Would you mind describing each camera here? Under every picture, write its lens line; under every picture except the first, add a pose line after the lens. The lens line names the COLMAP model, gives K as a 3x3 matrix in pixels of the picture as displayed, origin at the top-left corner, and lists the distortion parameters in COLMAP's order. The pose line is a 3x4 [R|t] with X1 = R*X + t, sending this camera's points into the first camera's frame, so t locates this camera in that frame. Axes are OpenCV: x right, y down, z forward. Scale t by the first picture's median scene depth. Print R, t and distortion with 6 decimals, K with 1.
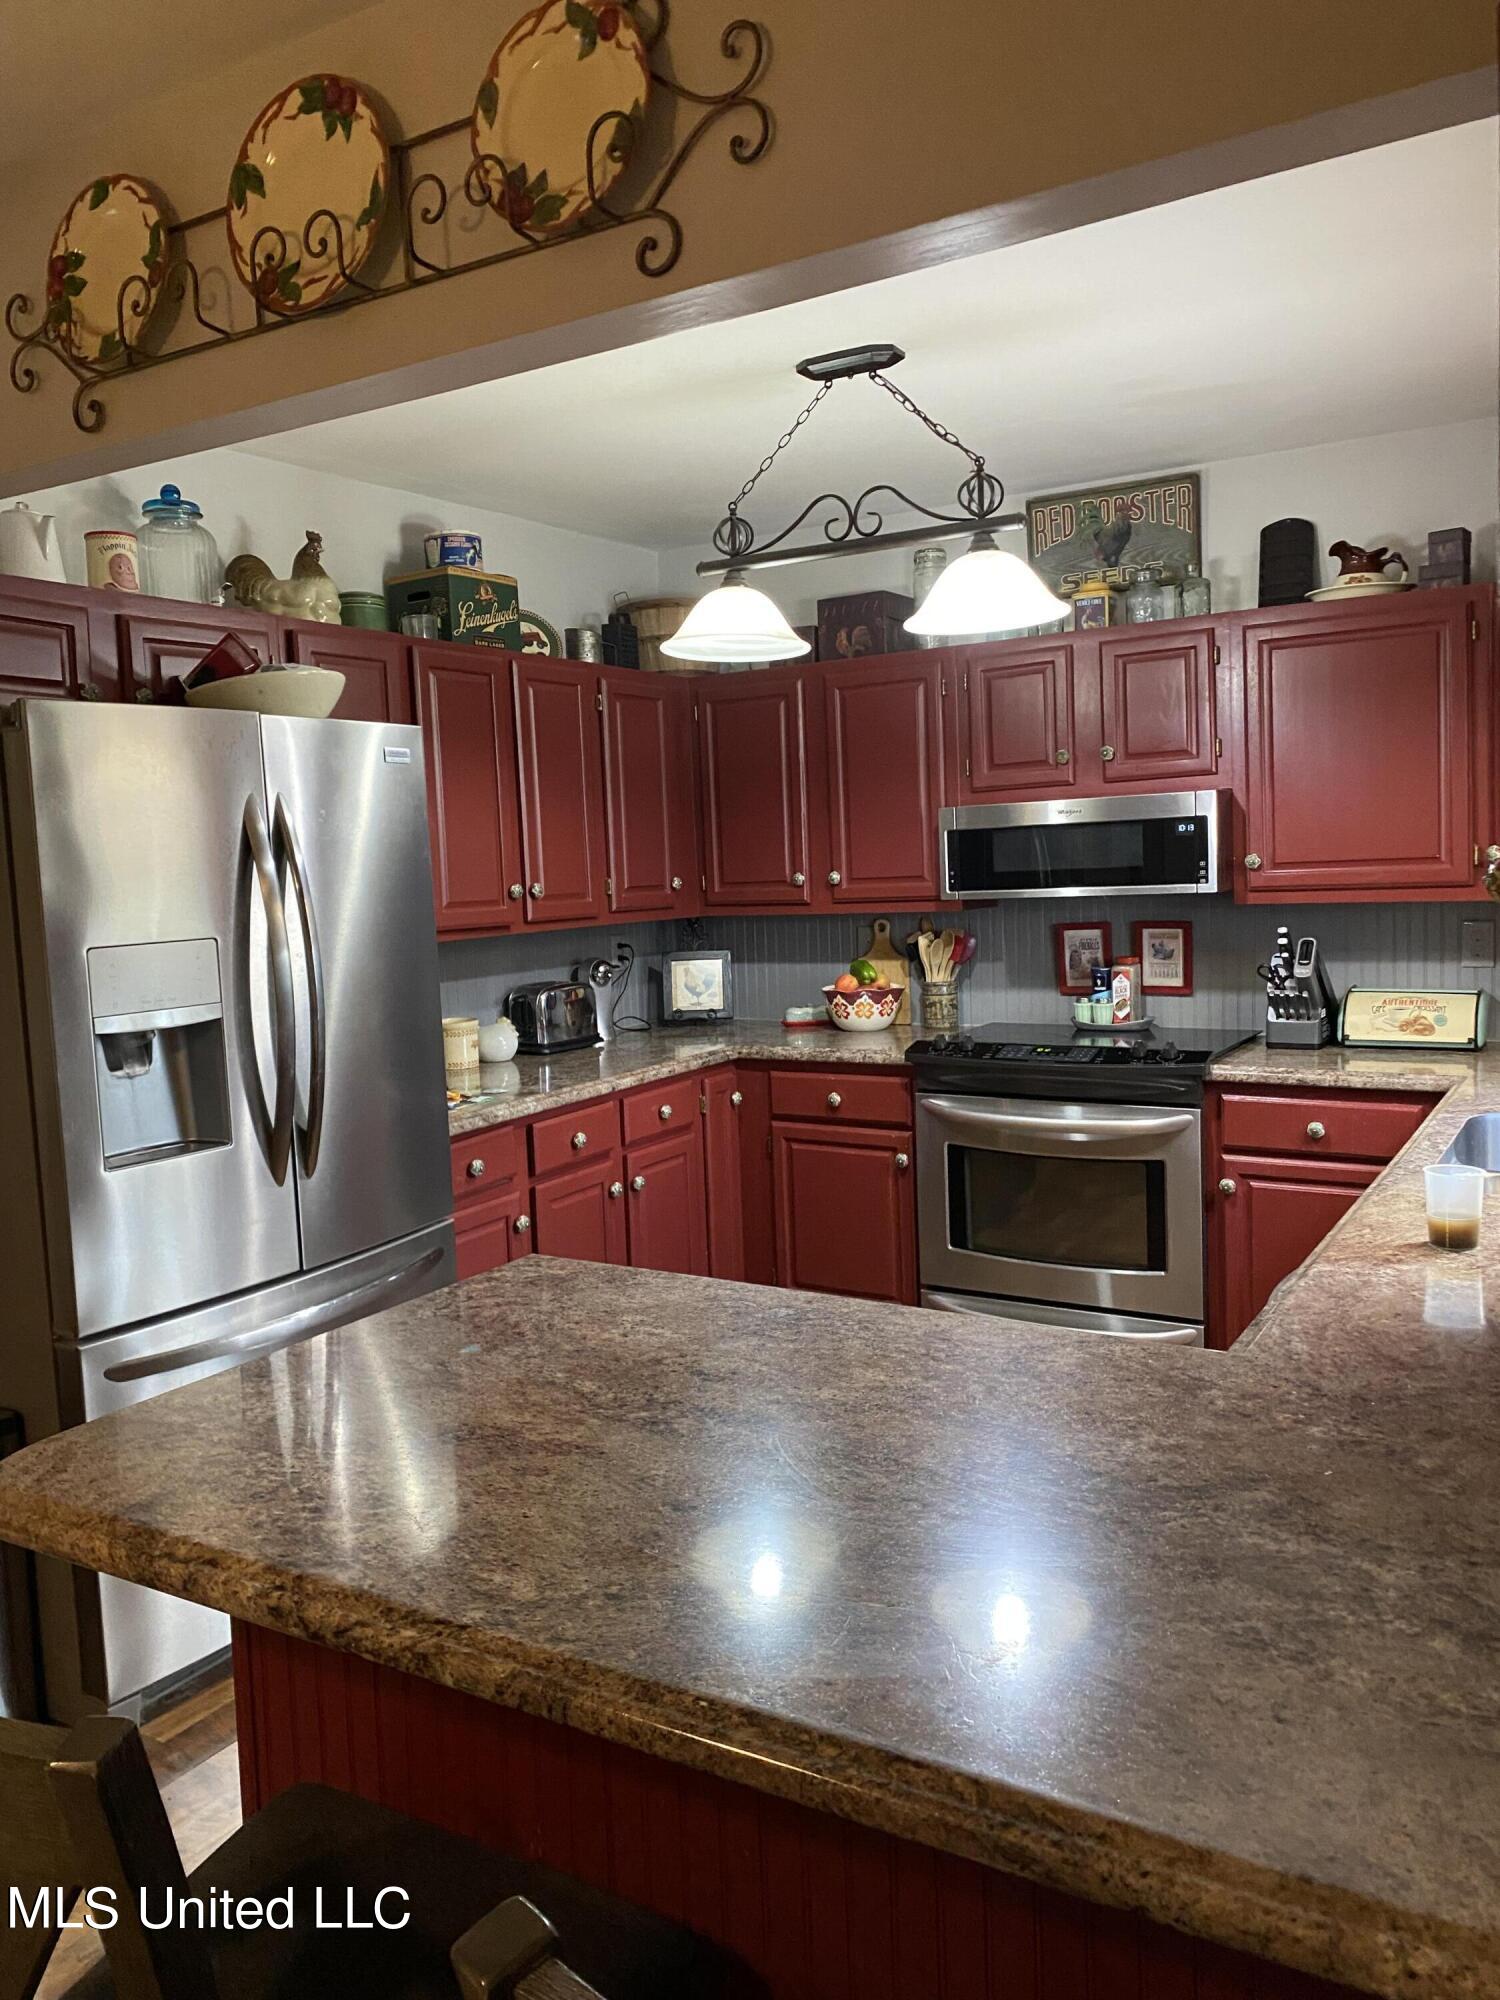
lens RADIAL K [[1542.1, 0, 738.3], [0, 1542.1, 982.2], [0, 0, 1]] dist [0.067612, -0.050580]
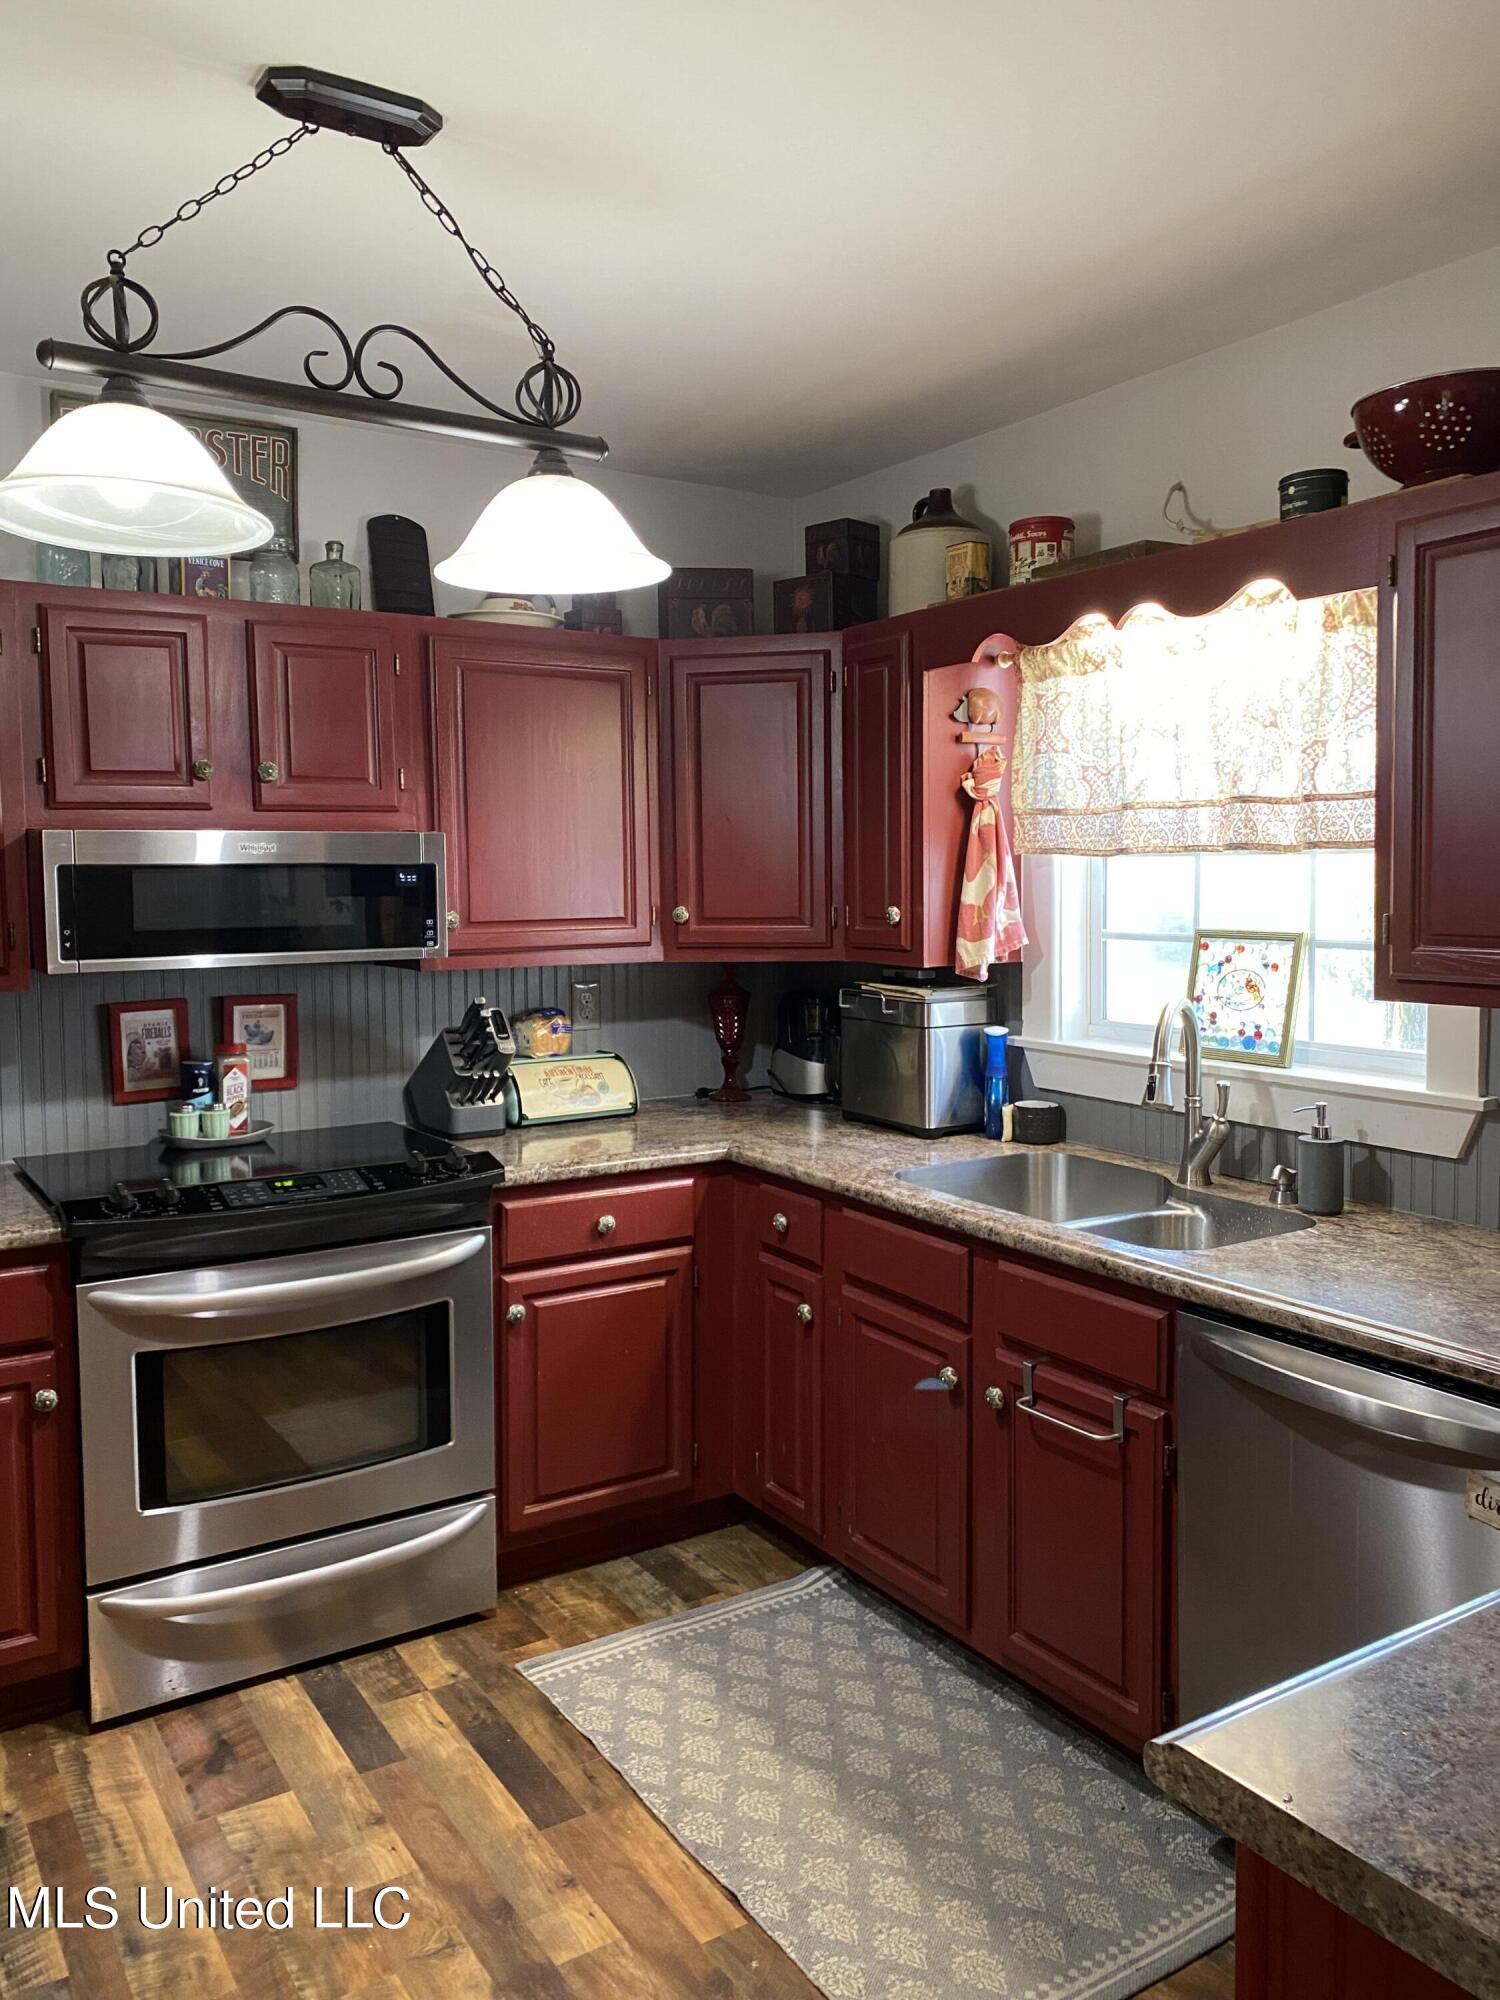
lens RADIAL K [[1542.1, 0, 773.4], [0, 1542.1, 971.5], [0, 0, 1]] dist [0.067612, -0.050580]
pose [[0.438697, -0.024349, 0.898305, -0.341239], [0.062886, 0.998014, -0.003660, -0.035901], [-0.896432, 0.058096, 0.439357, 0.483534]]
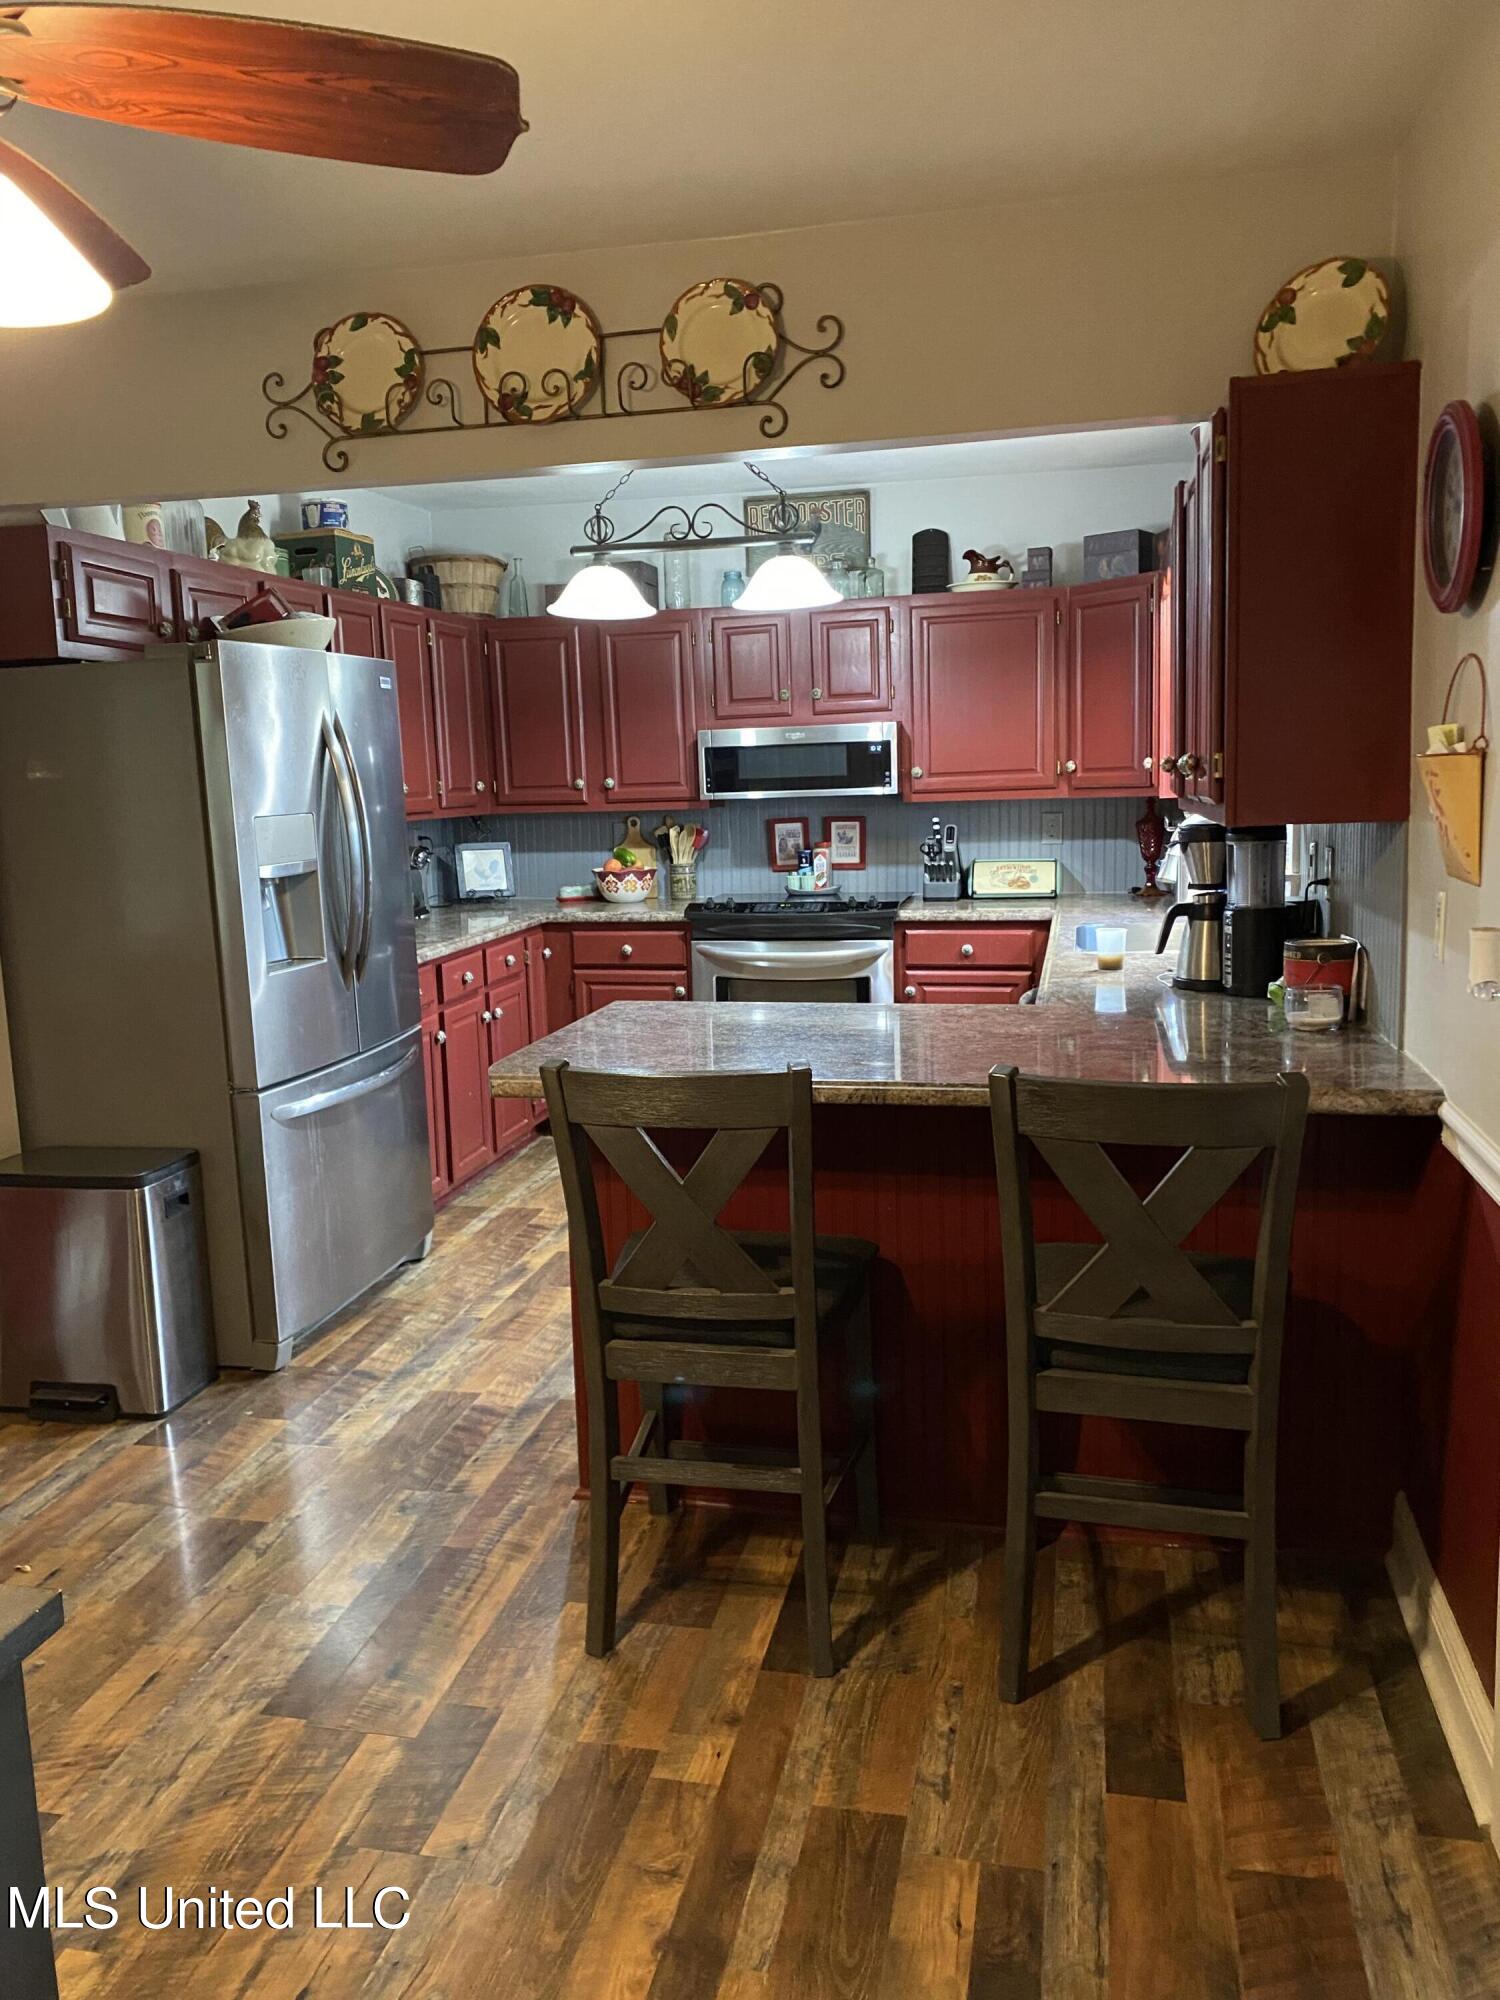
lens RADIAL K [[1542.1, 0, 749.7], [0, 1542.1, 1012.9], [0, 0, 1]] dist [0.067612, -0.050580]
pose [[0.946520, -0.041853, 0.319918, -0.288568], [0.020758, 0.997396, 0.069068, 0.043918], [-0.321976, -0.058734, 0.944924, -0.326269]]
